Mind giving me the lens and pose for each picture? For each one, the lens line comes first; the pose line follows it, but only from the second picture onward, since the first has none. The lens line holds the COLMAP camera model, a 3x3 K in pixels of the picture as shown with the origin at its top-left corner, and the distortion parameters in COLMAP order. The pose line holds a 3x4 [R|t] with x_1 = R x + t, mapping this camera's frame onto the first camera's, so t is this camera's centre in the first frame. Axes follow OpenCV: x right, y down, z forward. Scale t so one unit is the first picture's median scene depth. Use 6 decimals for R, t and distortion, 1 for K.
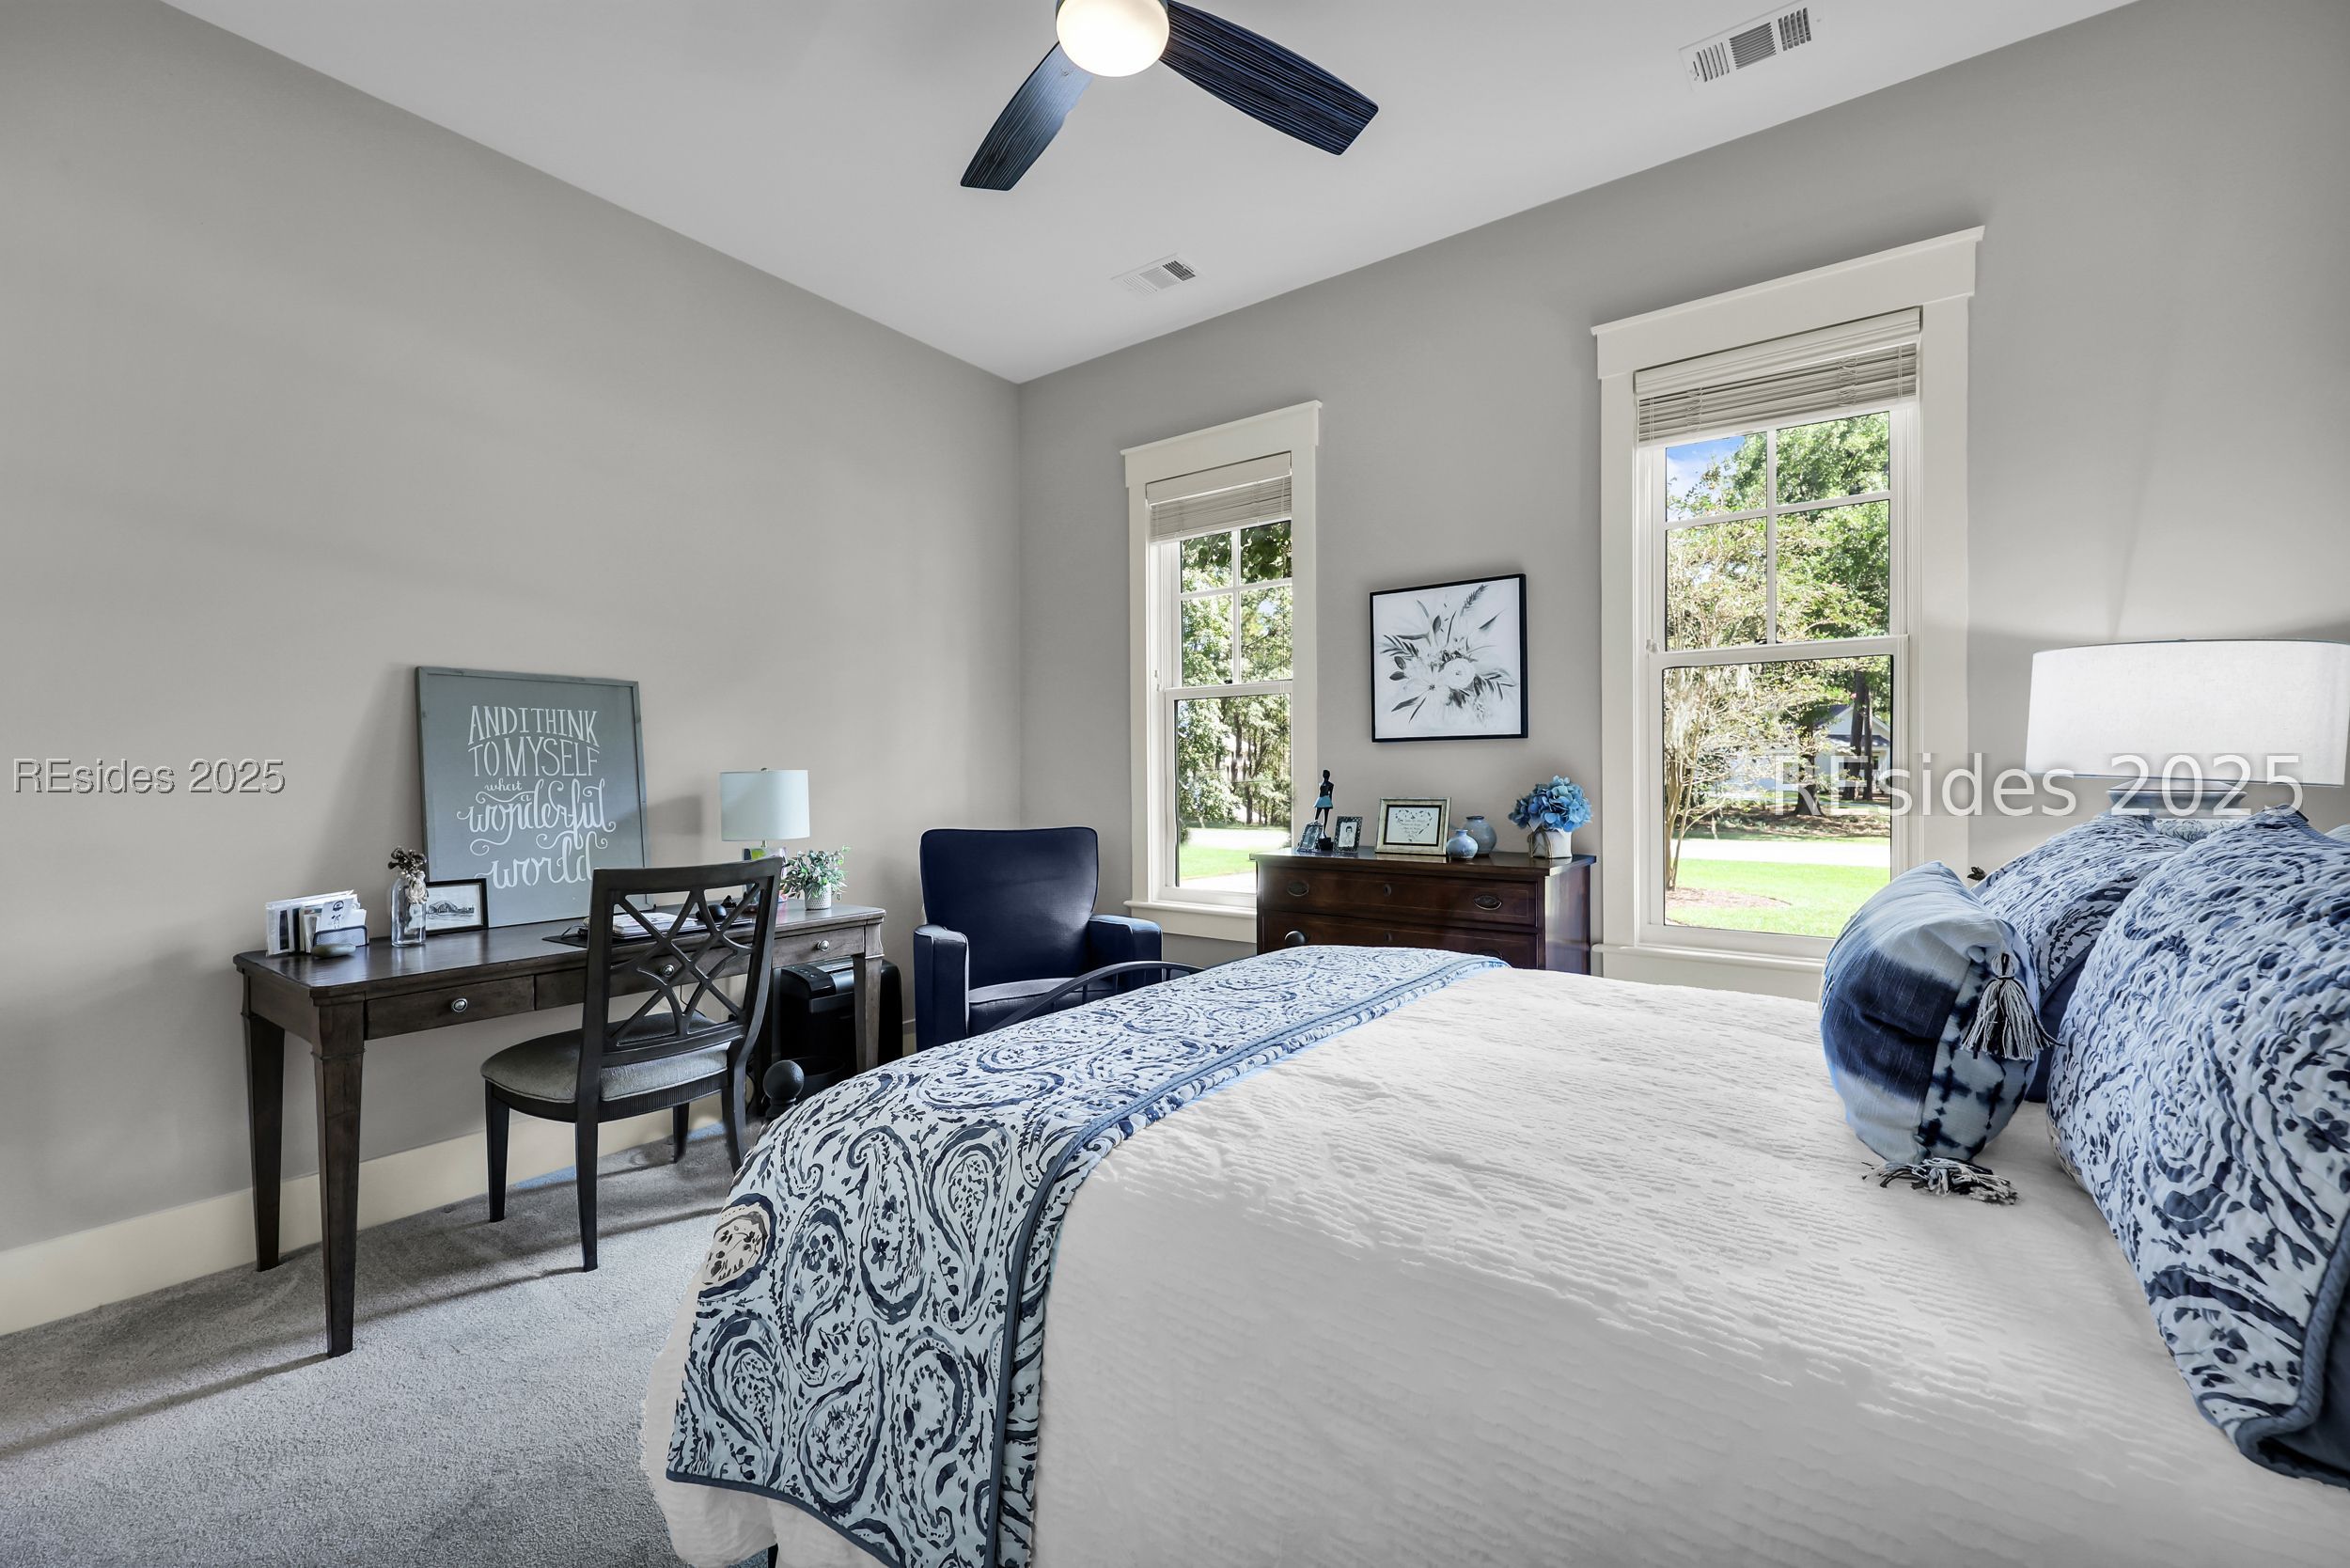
lens RADIAL K [[970.4, 0, 1164.5], [0, 970.4, 778.4], [0, 0, 1]] dist [0.000946, -0.000015]
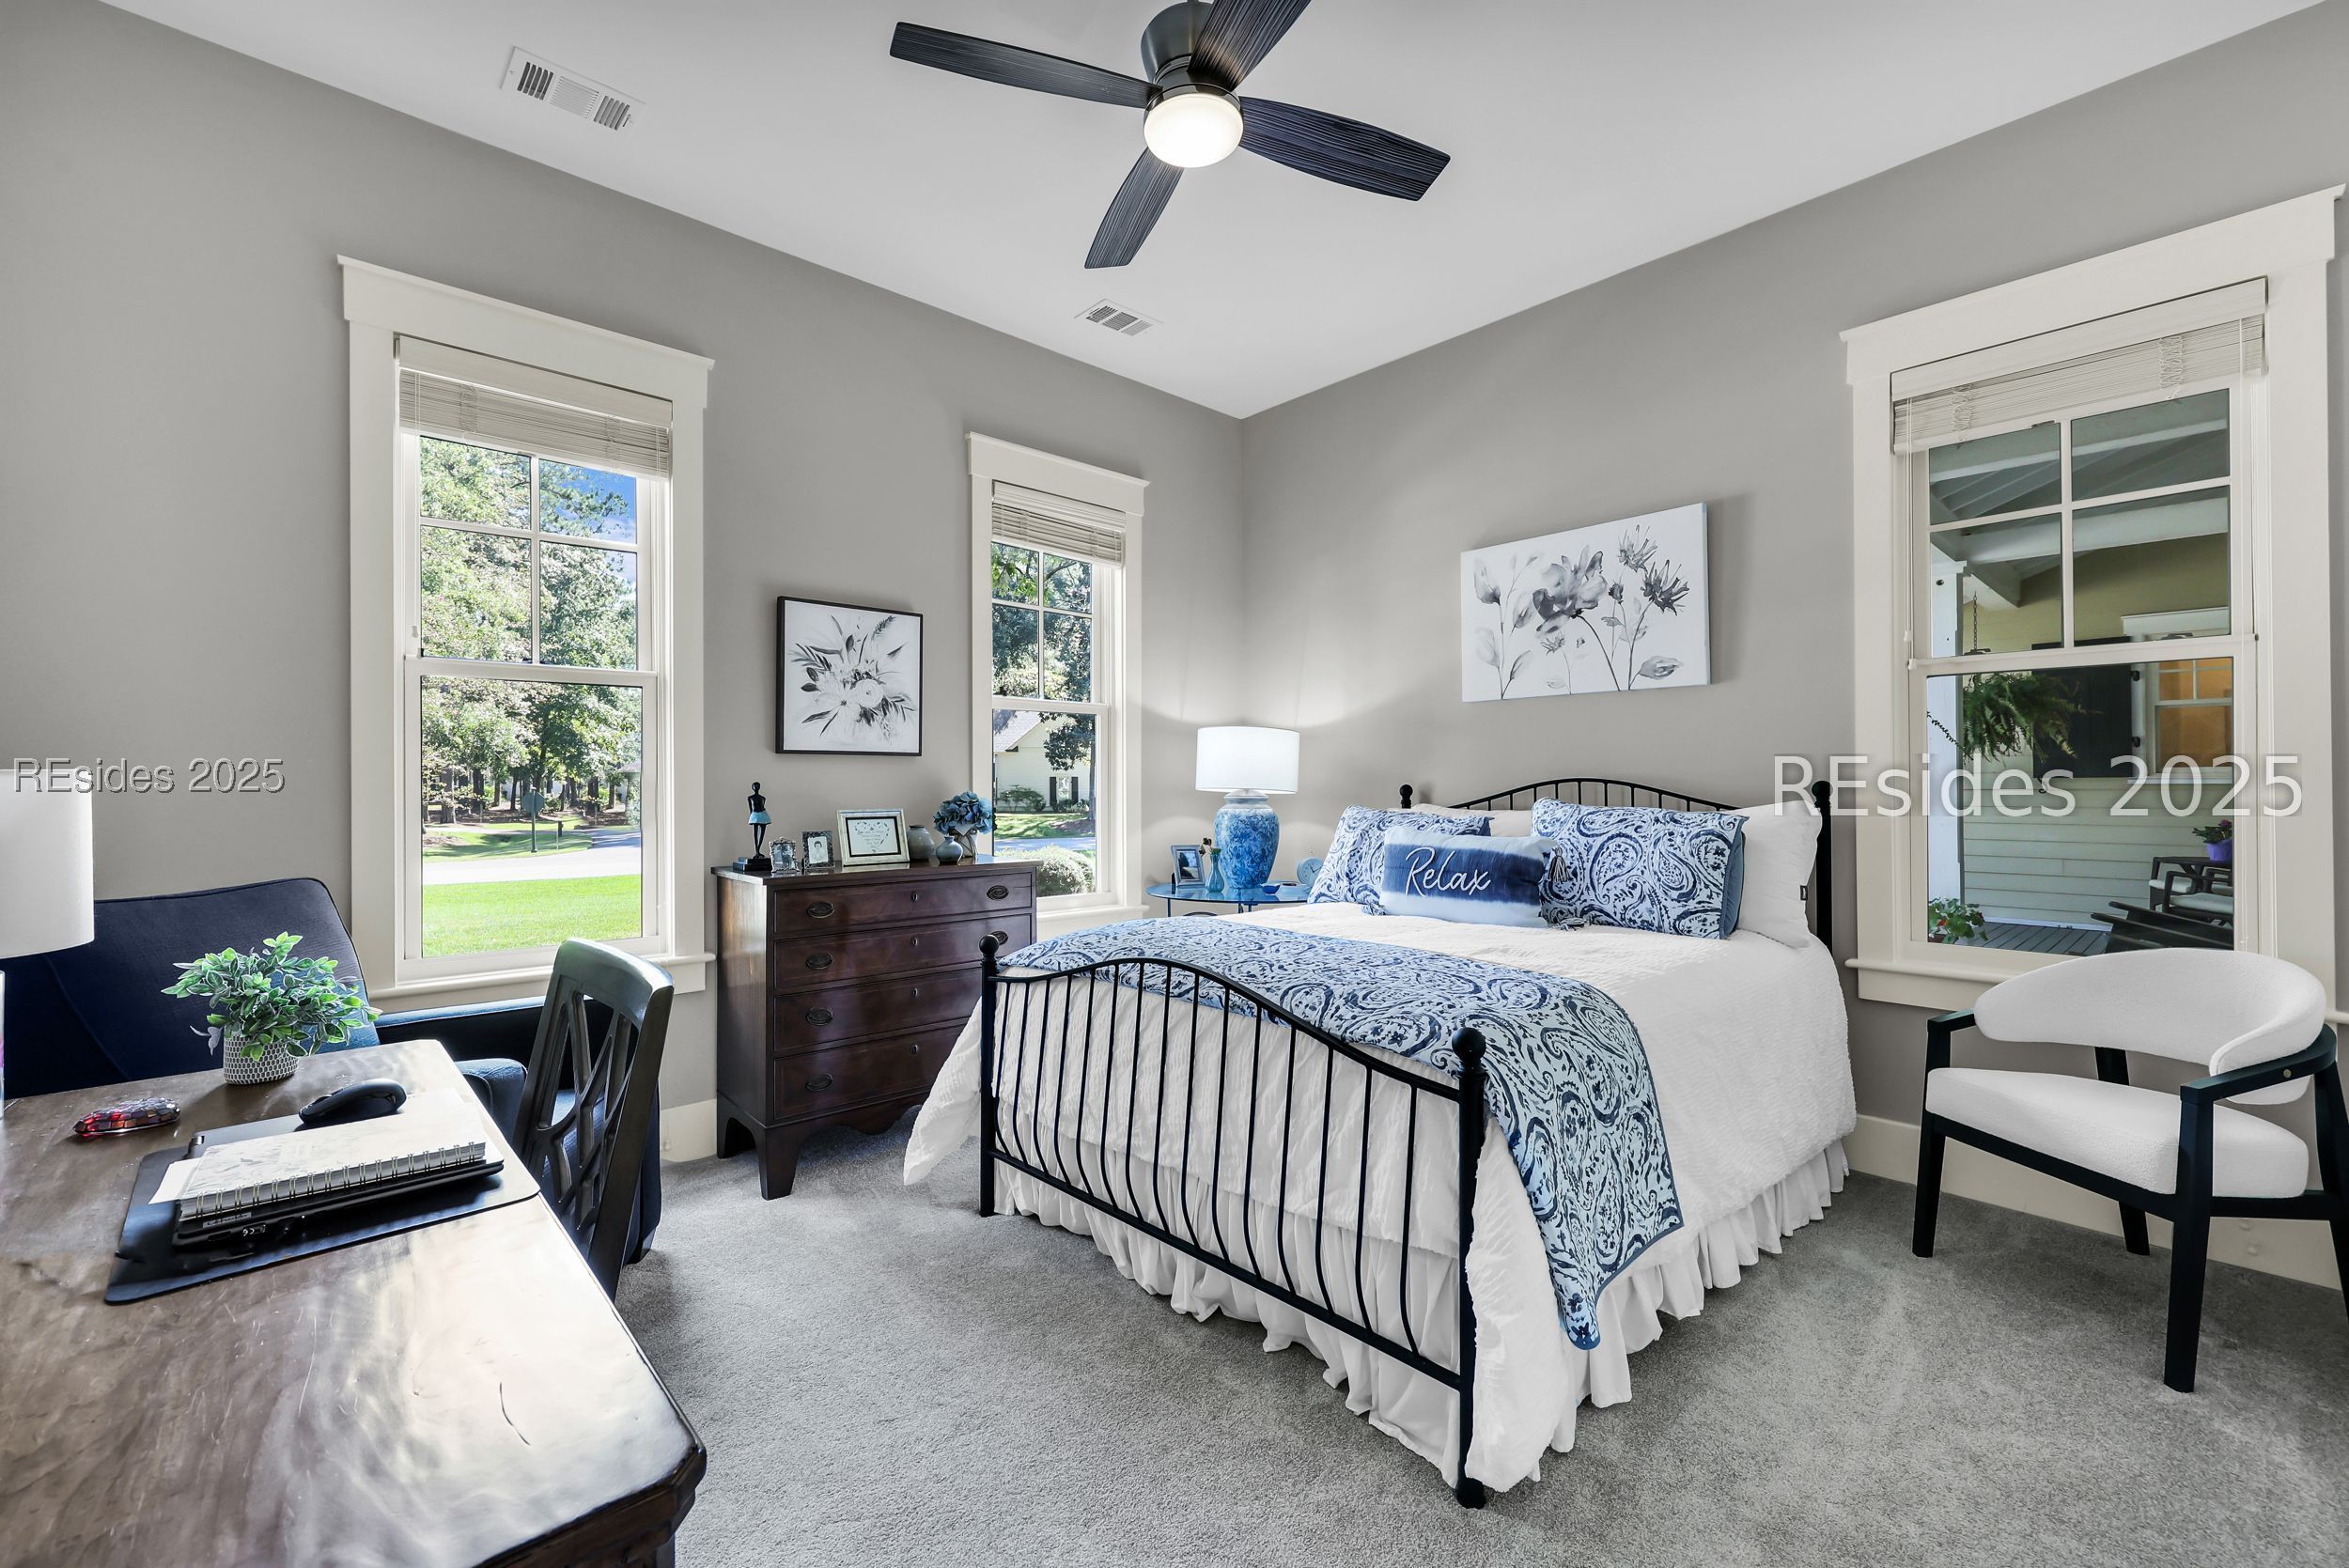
lens RADIAL K [[969.9, 0, 1156.1], [0, 969.9, 792.0], [0, 0, 1]] dist [0.000946, -0.000015]
pose [[0.208350, 0.003547, 0.978048, -0.684430], [0.003695, 0.999983, -0.004414, 0.006328], [-0.978047, 0.004534, 0.208334, 0.479199]]
